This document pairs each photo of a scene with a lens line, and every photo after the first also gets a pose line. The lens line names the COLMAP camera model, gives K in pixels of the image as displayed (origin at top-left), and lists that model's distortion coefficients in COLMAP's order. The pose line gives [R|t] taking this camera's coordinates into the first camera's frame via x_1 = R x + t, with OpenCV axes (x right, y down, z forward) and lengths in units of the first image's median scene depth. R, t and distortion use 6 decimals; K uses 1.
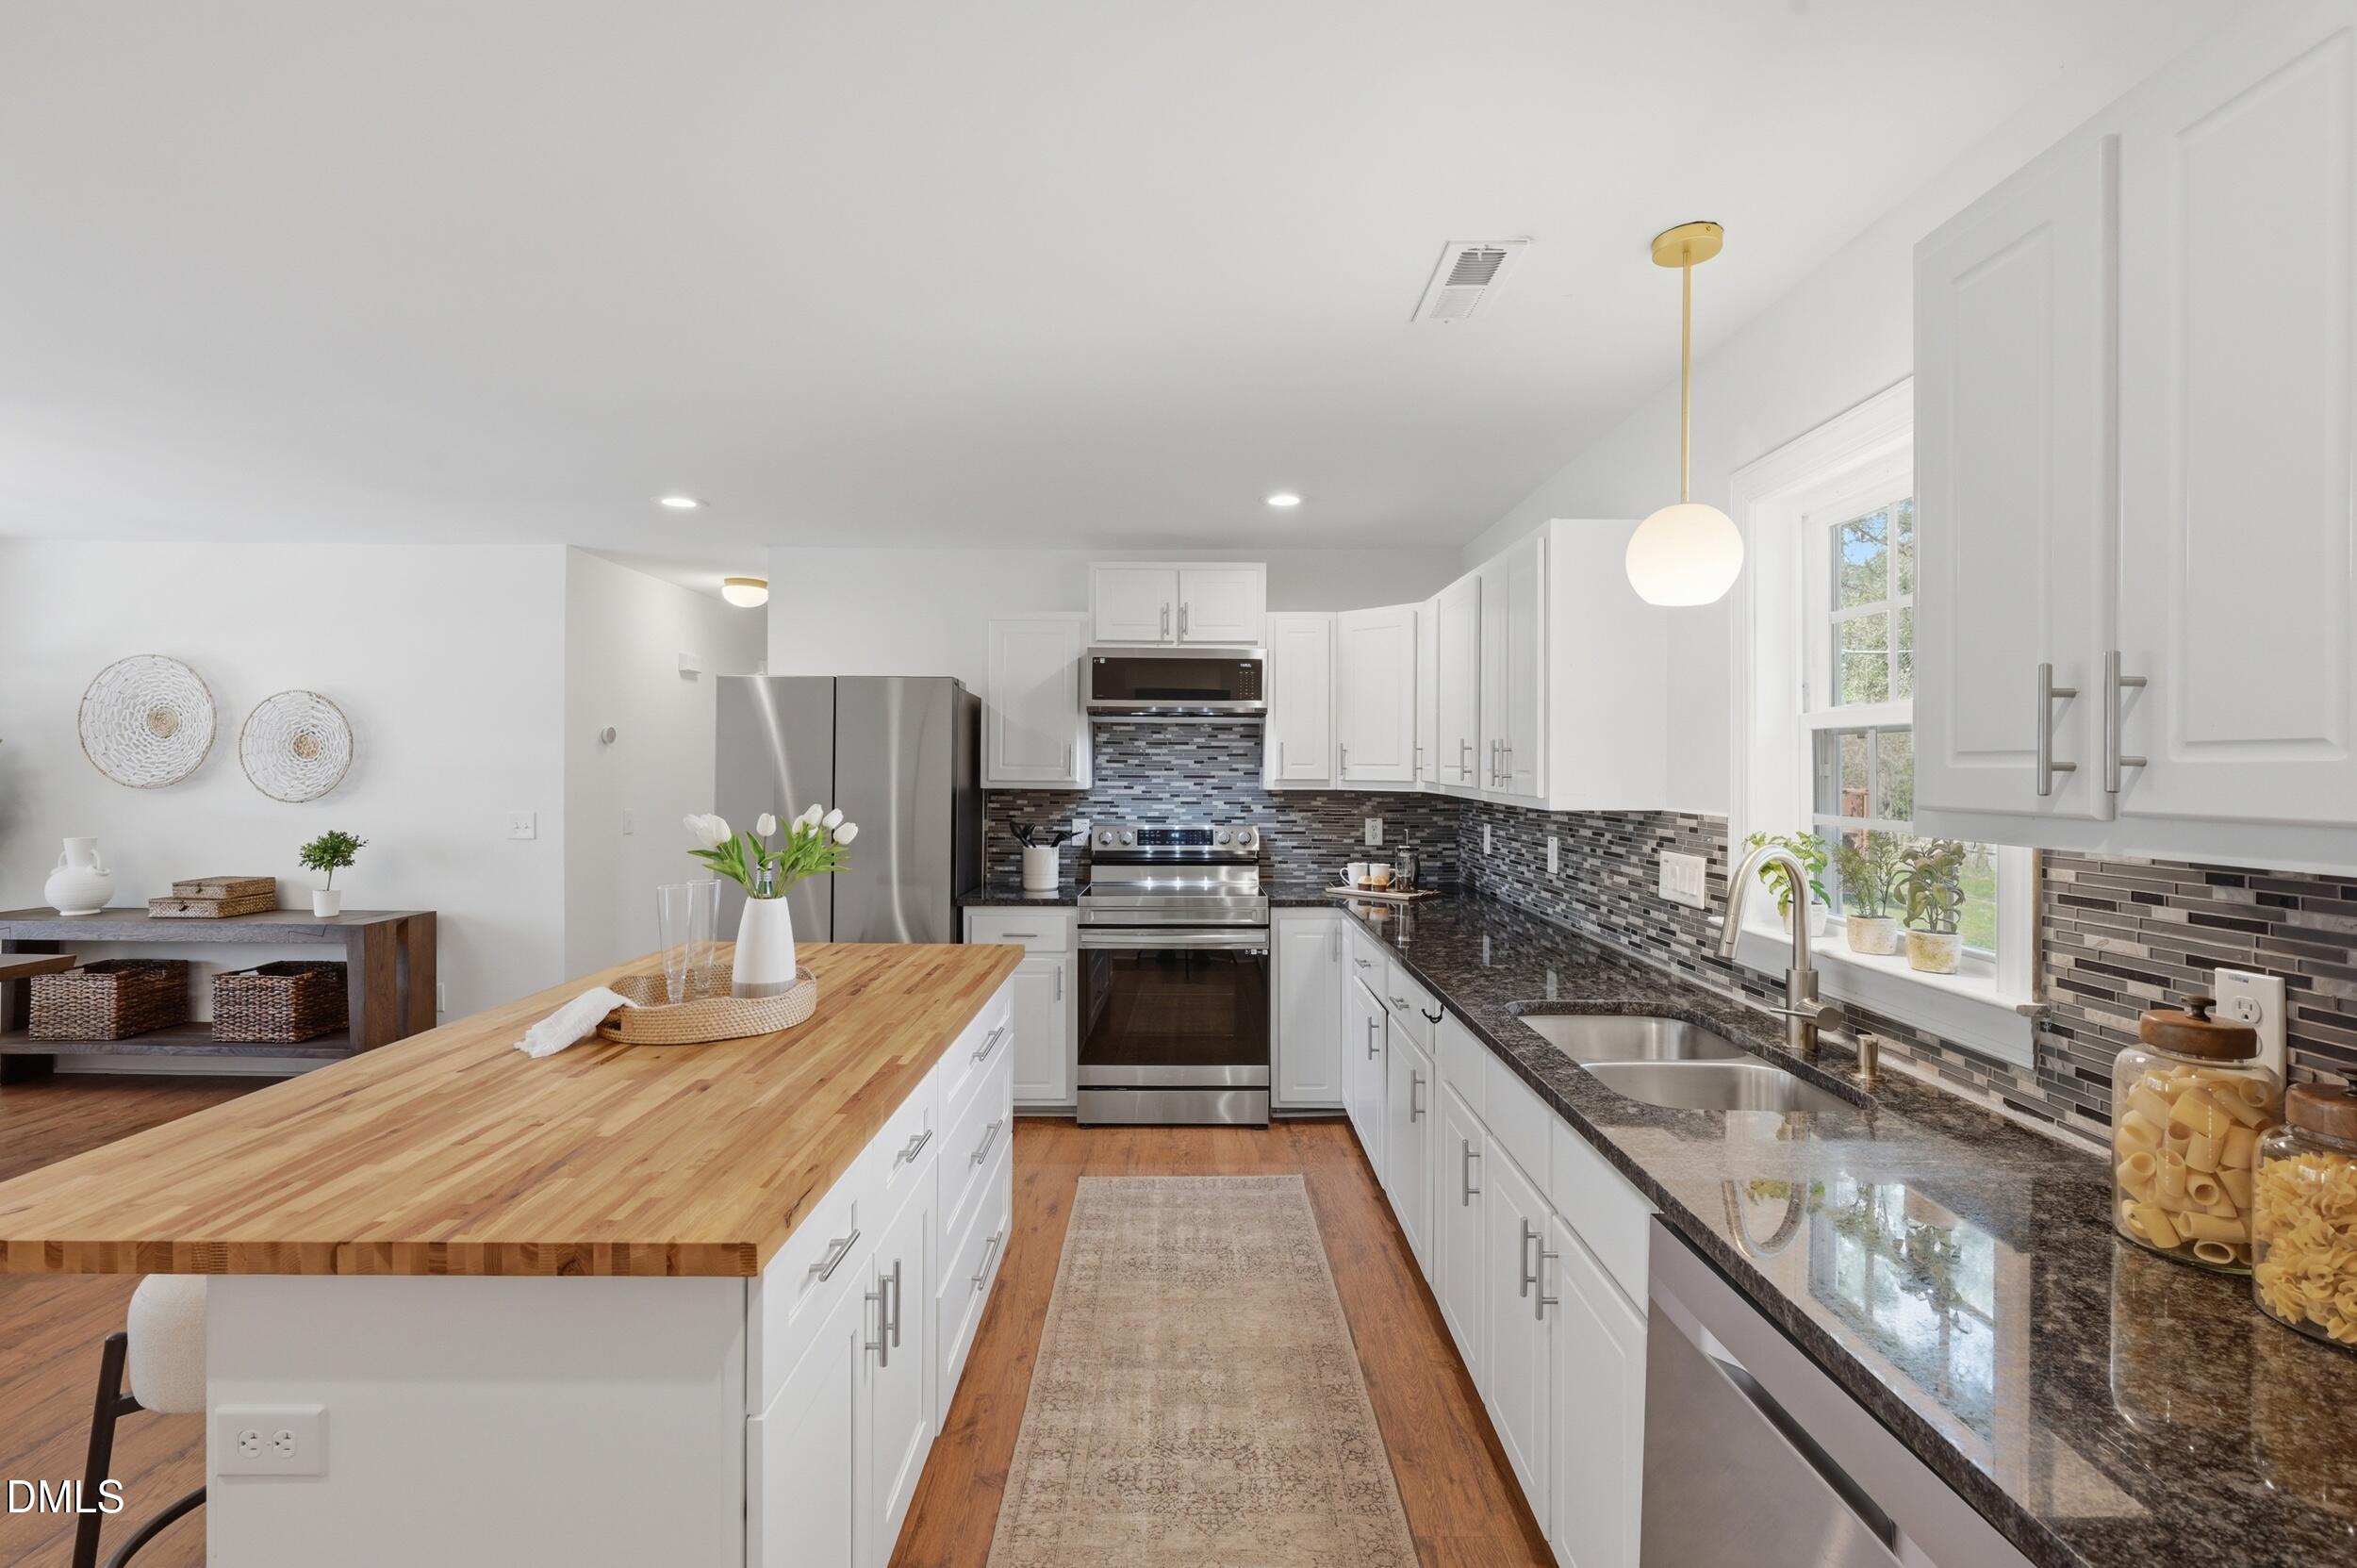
lens RADIAL K [[1041.7, 0, 1183.8], [0, 1041.7, 780.0], [0, 0, 1]] dist [-0.000029, -0.000094]
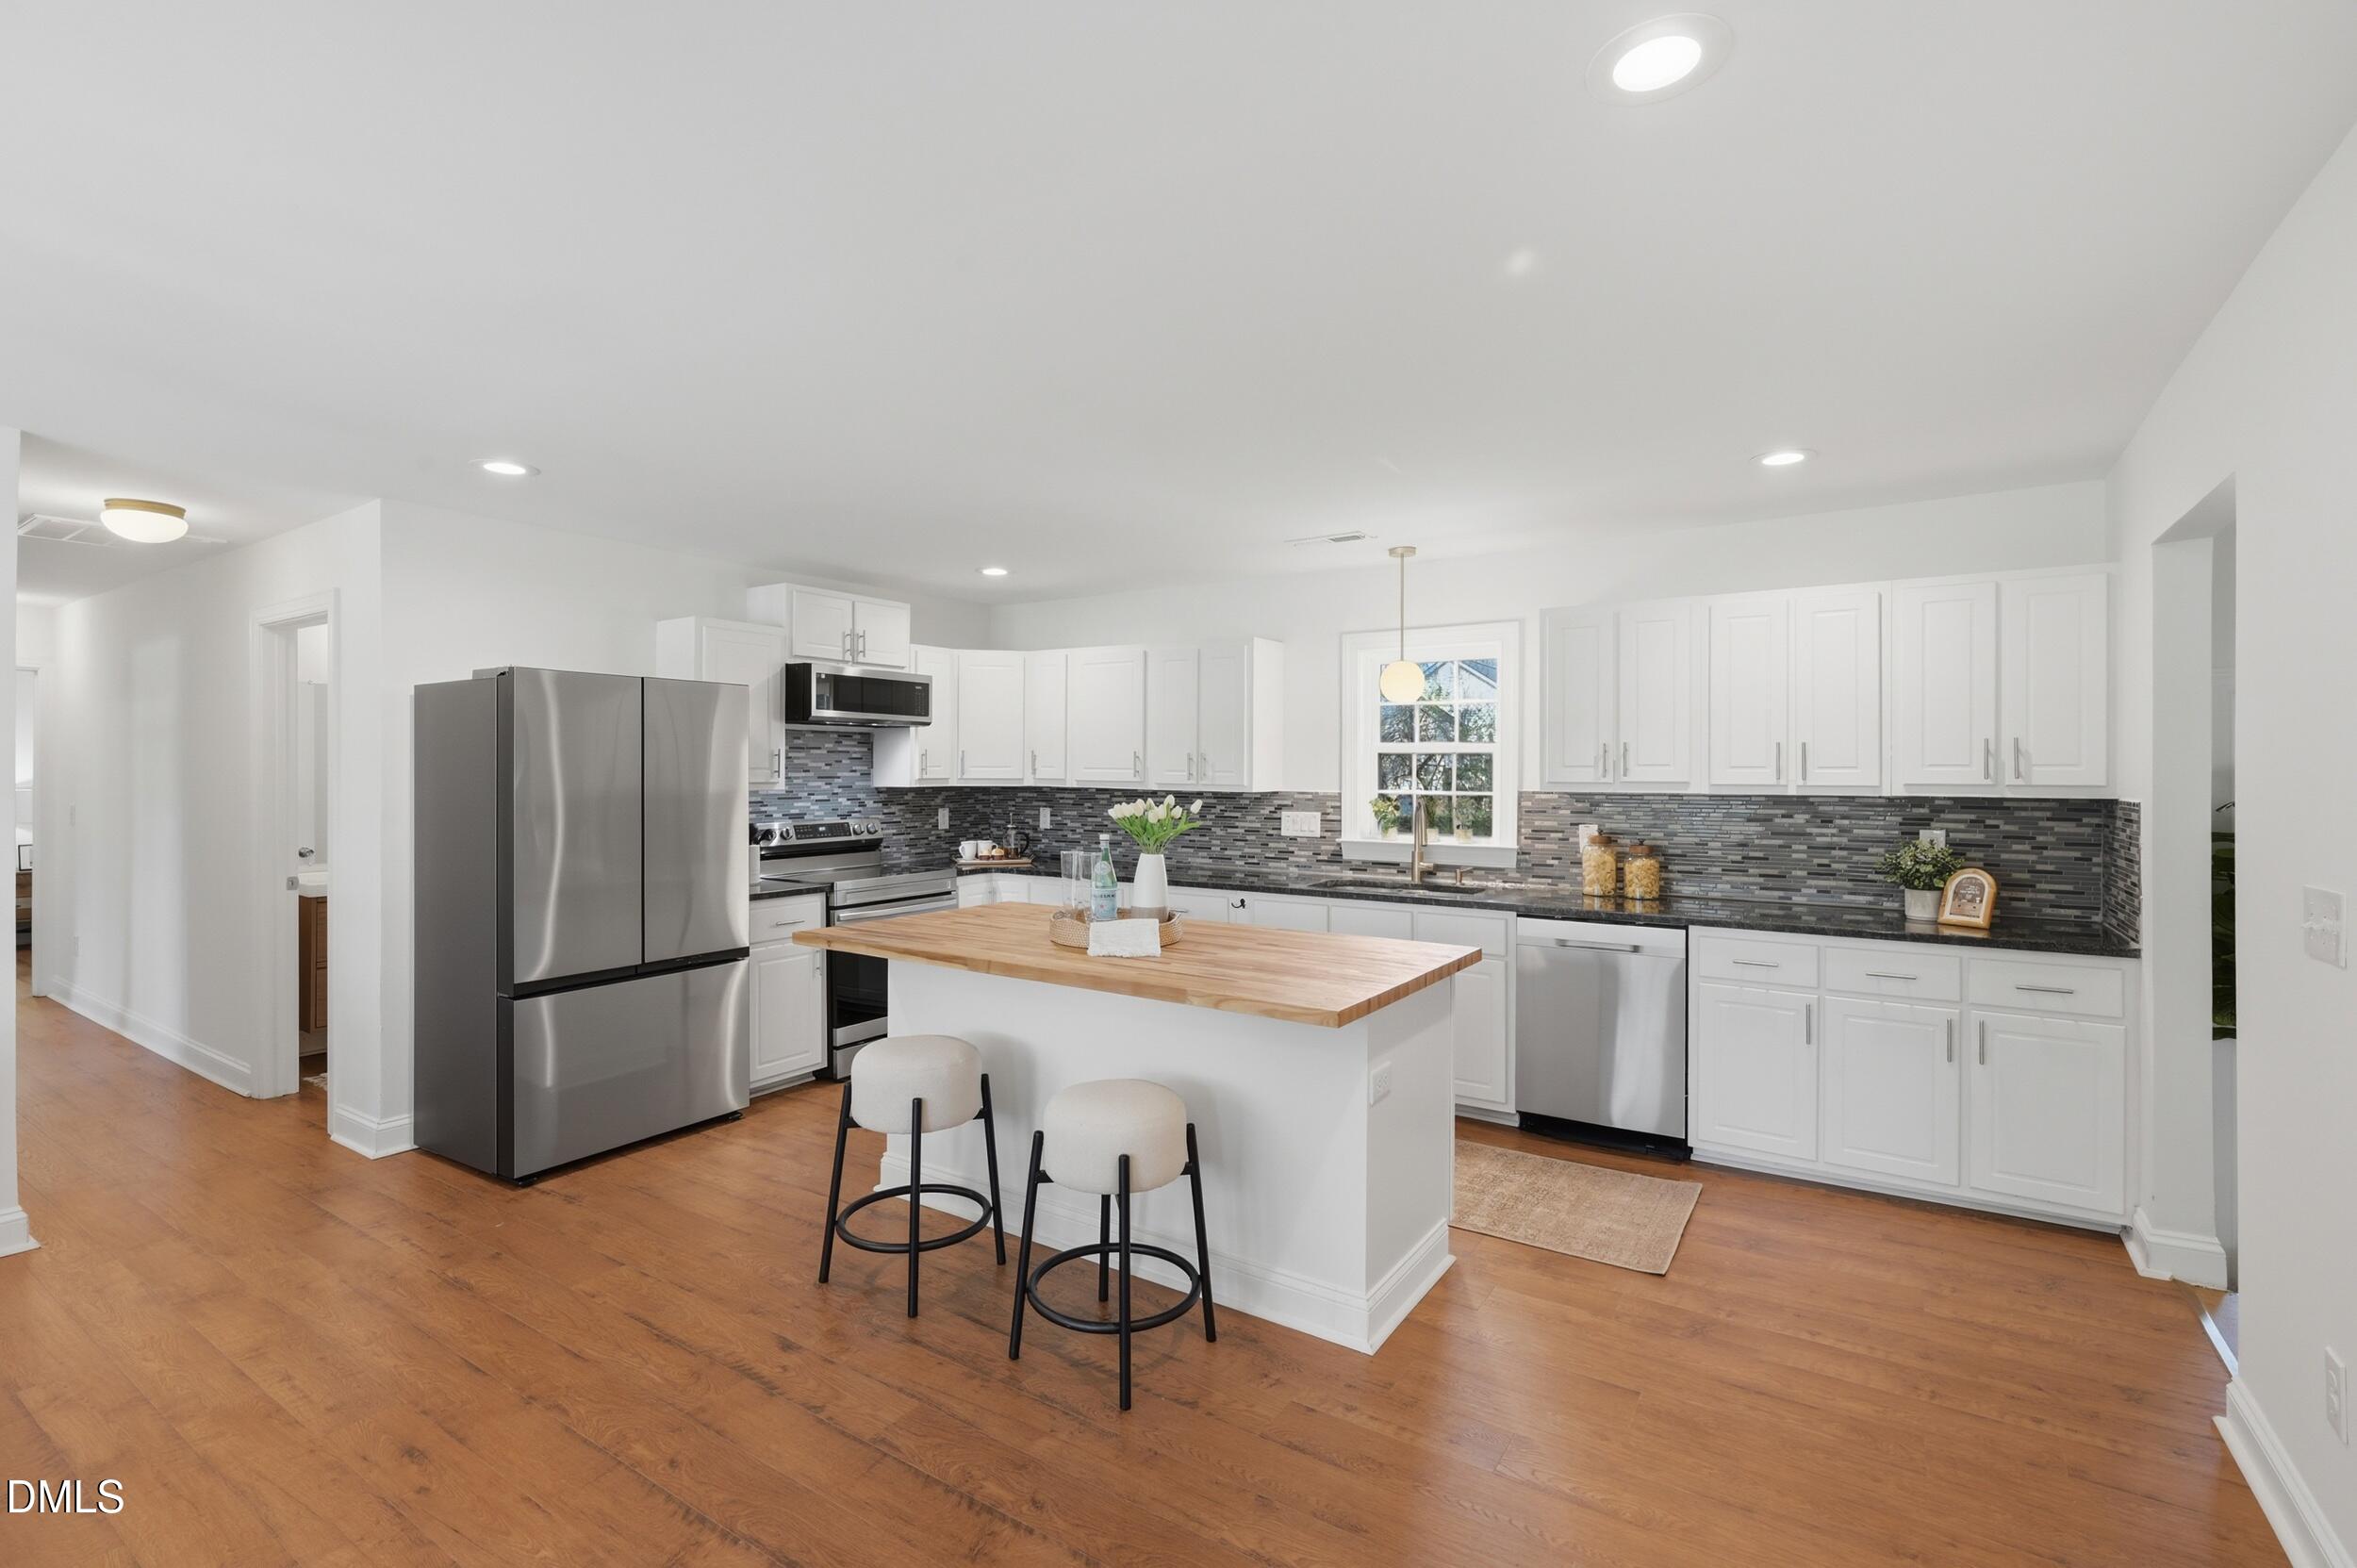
lens RADIAL K [[1041.7, 0, 1195.1], [0, 1041.7, 771.4], [0, 0, 1]] dist [-0.000029, -0.000094]
pose [[0.553459, -0.006828, 0.832848, -0.775015], [0.011076, 0.999938, 0.000838, -0.006837], [-0.832802, 0.008760, 0.553501, 0.029471]]
